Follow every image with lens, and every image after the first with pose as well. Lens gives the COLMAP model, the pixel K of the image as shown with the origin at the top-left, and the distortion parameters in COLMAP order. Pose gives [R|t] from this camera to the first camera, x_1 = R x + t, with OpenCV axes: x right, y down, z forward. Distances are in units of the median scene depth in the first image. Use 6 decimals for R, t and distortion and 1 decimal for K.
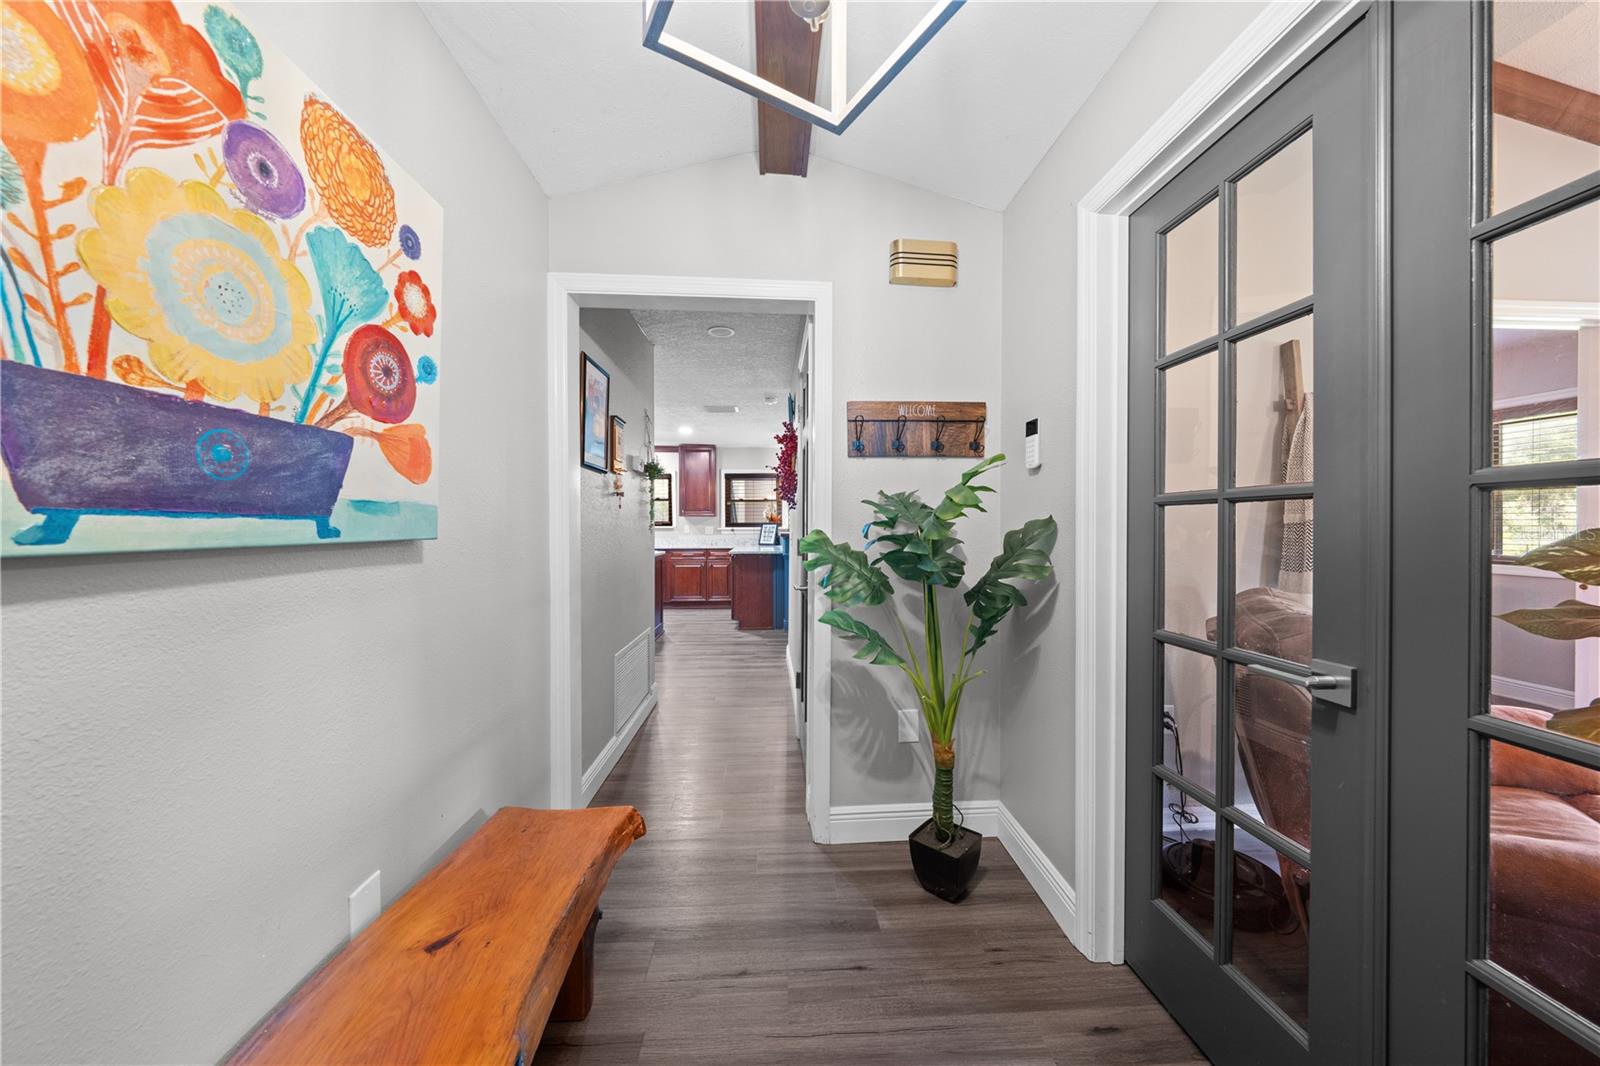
lens RADIAL K [[540.9, 0, 801.6], [0, 540.9, 528.8], [0, 0, 1]] dist [-0.002411, -0.000186]
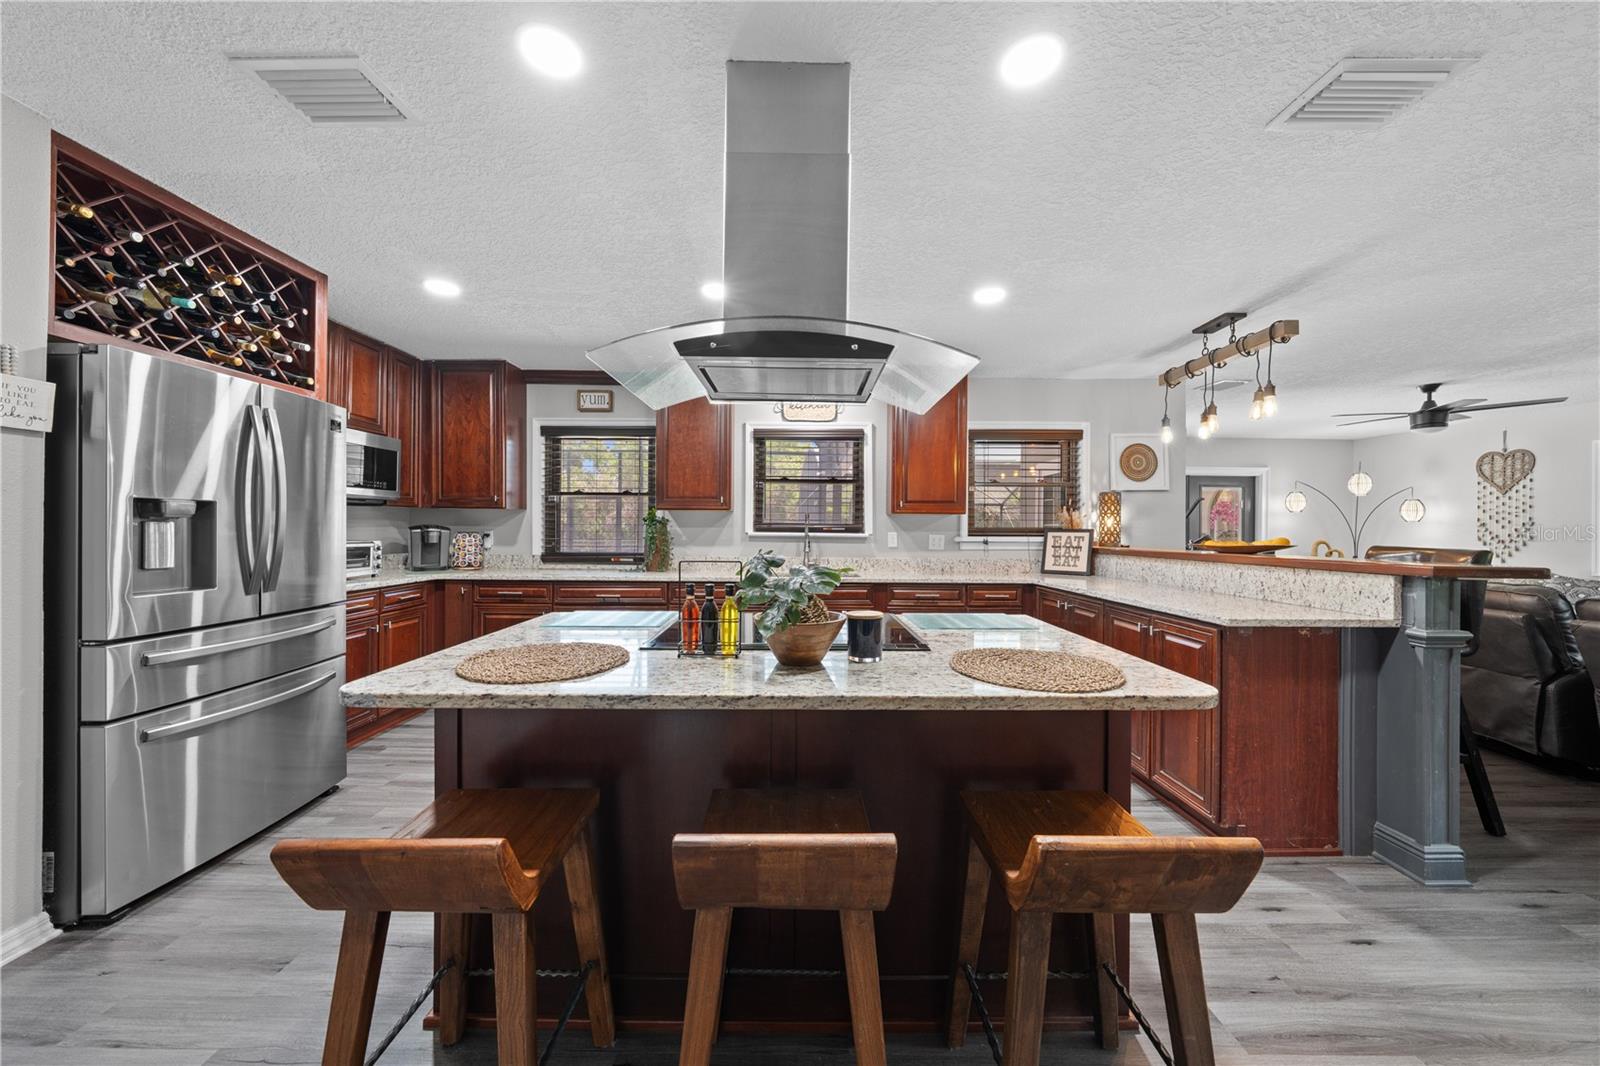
lens RADIAL K [[540.9, 0, 801.6], [0, 540.9, 528.8], [0, 0, 1]] dist [-0.002411, -0.000186]
pose [[0.998451, 0.007782, -0.055096, -0.276560], [-0.008097, 0.999952, -0.005496, -0.006132], [0.055050, 0.005934, 0.998466, 0.506084]]
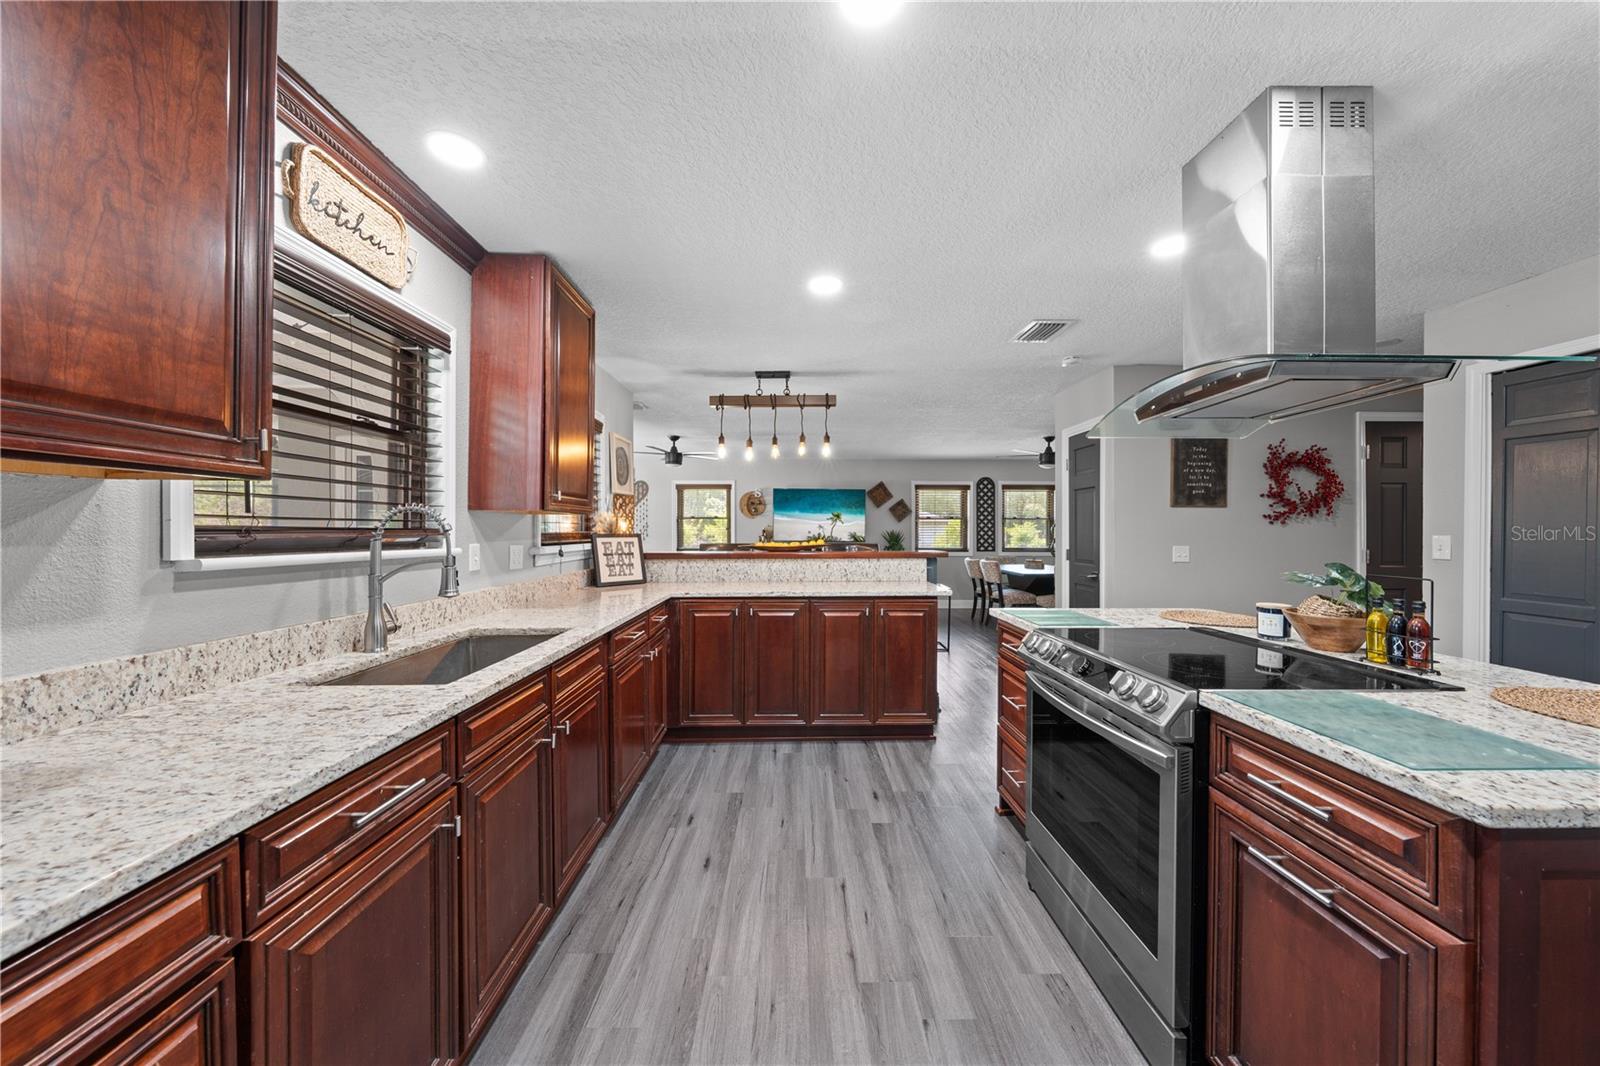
lens RADIAL K [[536.8, 0, 793.2], [0, 536.8, 532.7], [0, 0, 1]] dist [-0.000478, -0.000050]
pose [[0.061946, -0.002651, 0.998076, -0.487462], [0.004593, 0.999987, 0.002371, -0.011964], [-0.998069, 0.004438, 0.061957, 0.843616]]
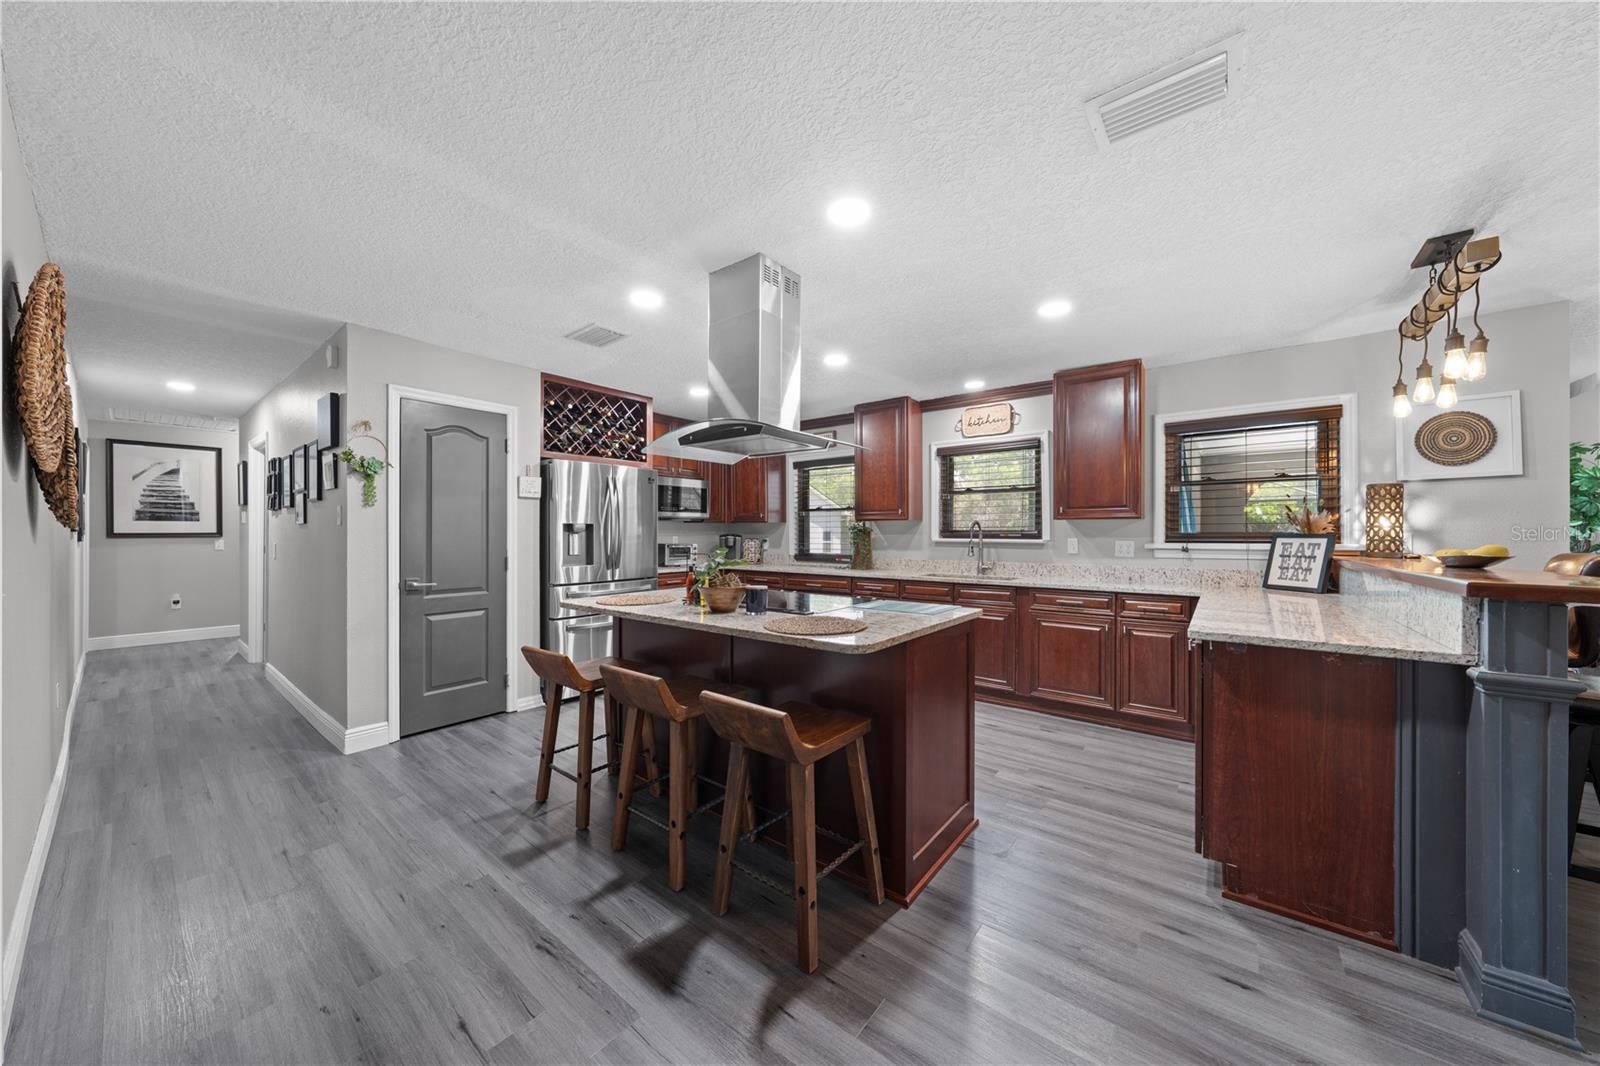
lens RADIAL K [[537.0, 0, 807.8], [0, 537.0, 535.3], [0, 0, 1]] dist [-0.001353, -0.000168]
pose [[0.754372, 0.003047, -0.656440, -0.074824], [-0.005241, 0.999985, -0.001382, -0.007222], [0.656427, 0.004483, 0.754377, 0.483921]]
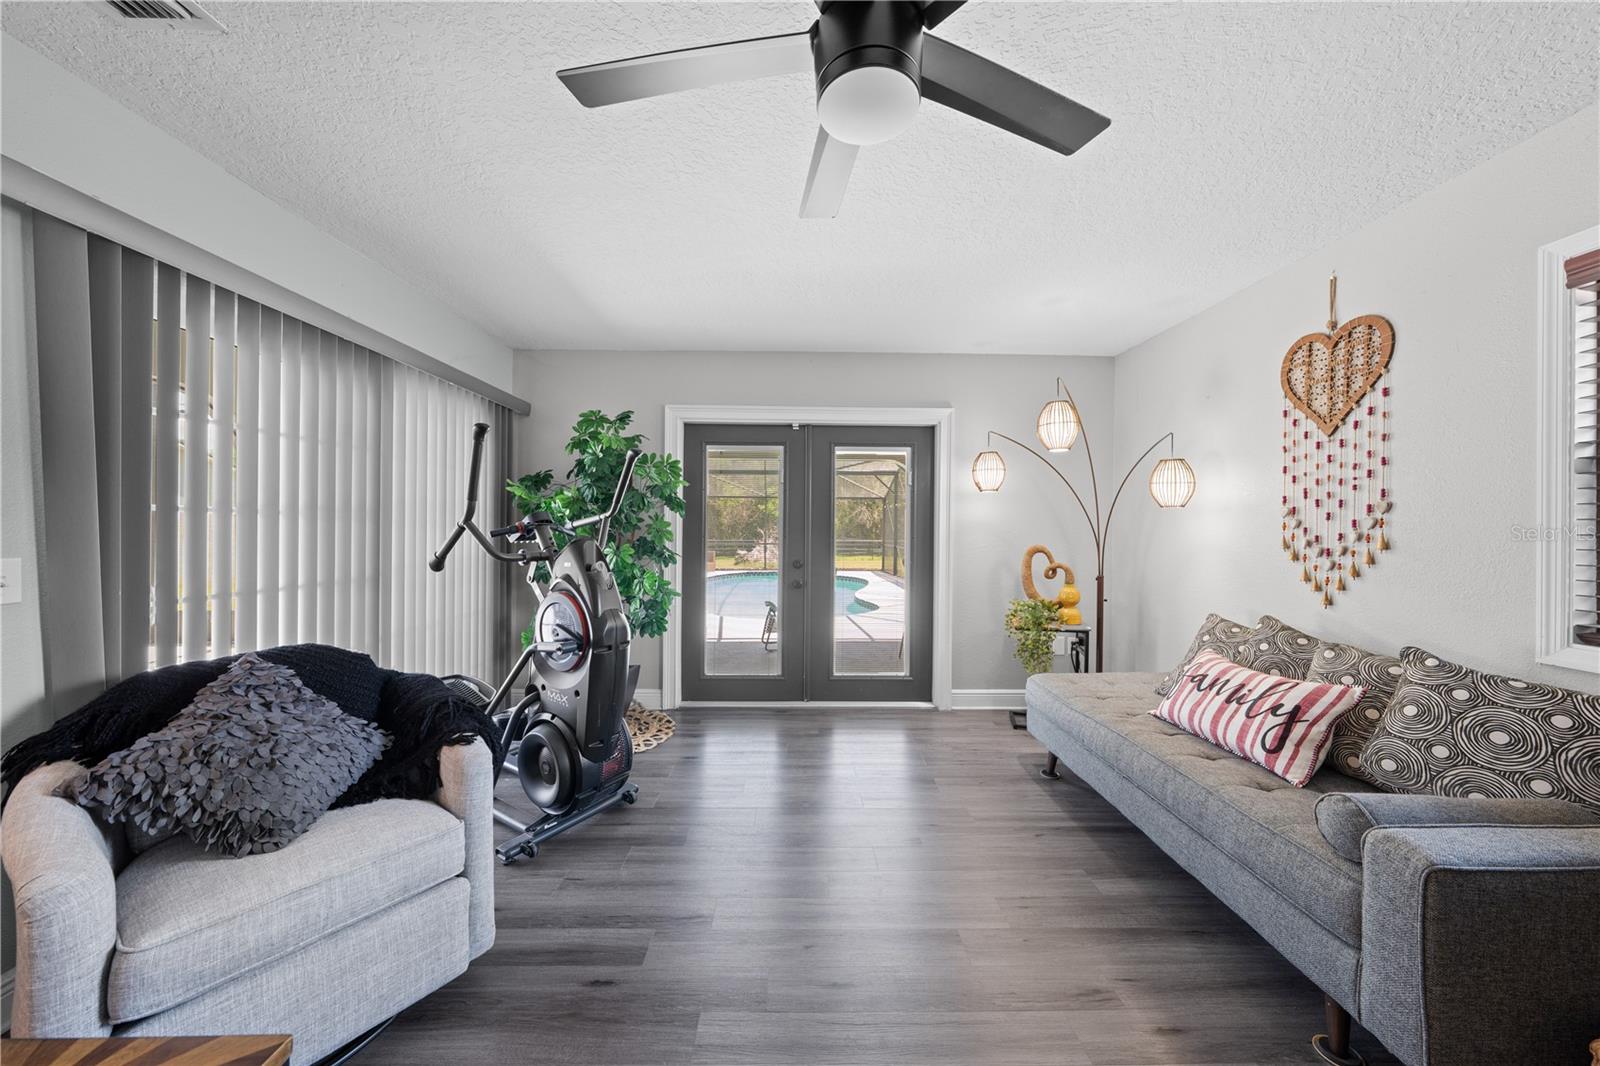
lens RADIAL K [[540.9, 0, 801.6], [0, 540.9, 528.8], [0, 0, 1]] dist [-0.002411, -0.000186]
pose [[0.999120, 0.006913, -0.041381, 0.313241], [-0.007114, 0.999964, -0.004719, -0.009755], [0.041347, 0.005009, 0.999132, 0.947970]]
